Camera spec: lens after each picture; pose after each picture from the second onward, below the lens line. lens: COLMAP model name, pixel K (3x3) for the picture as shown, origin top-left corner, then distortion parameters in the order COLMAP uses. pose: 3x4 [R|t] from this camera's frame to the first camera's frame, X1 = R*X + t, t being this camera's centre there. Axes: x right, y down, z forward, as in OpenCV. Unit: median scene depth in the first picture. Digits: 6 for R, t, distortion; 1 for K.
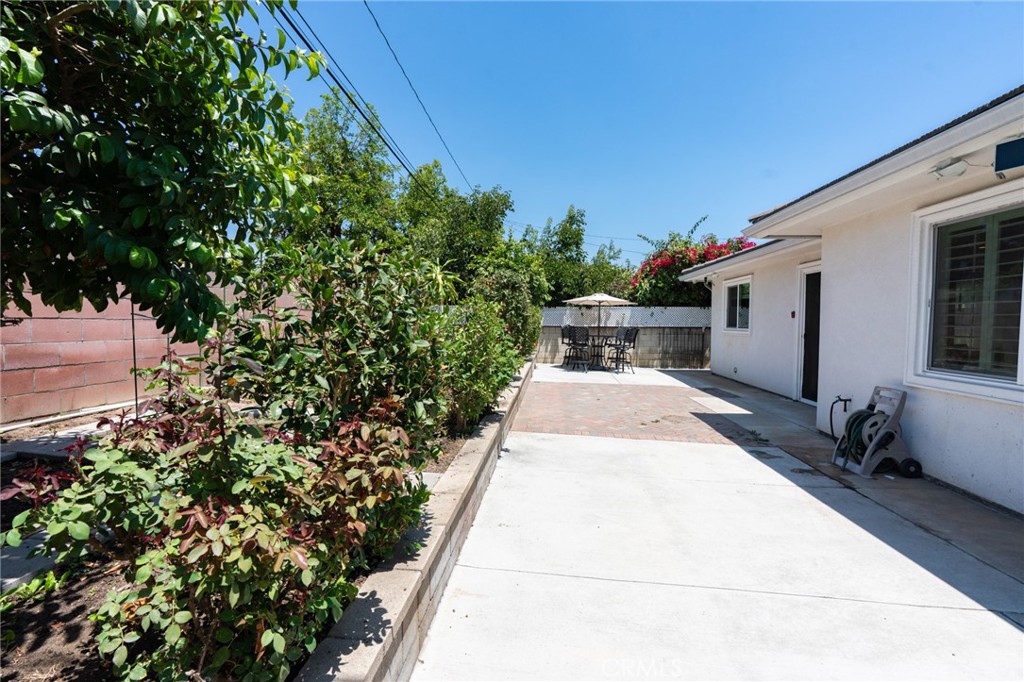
lens RADIAL K [[458.1, 0, 508.5], [0, 458.1, 341.0], [0, 0, 1]] dist [-0.013185, 0.005415]
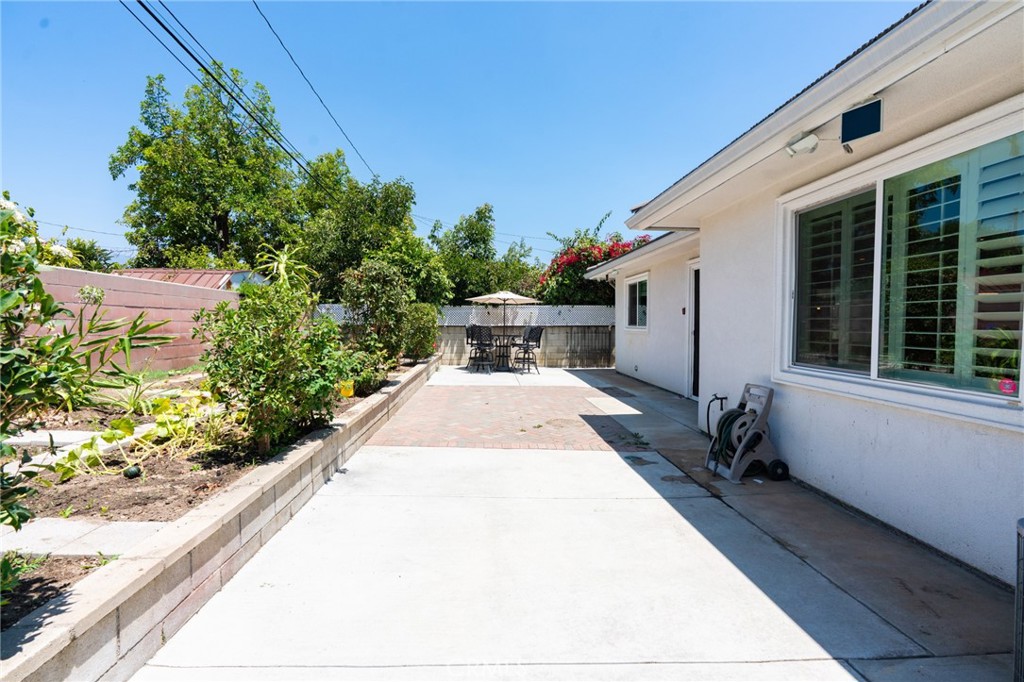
lens RADIAL K [[458.1, 0, 508.5], [0, 458.1, 341.0], [0, 0, 1]] dist [-0.013185, 0.005415]
pose [[0.989154, -0.012835, 0.146320, 0.114480], [0.013277, 0.999910, -0.002044, 0.004108], [-0.146280, 0.003965, 0.989235, 0.085183]]
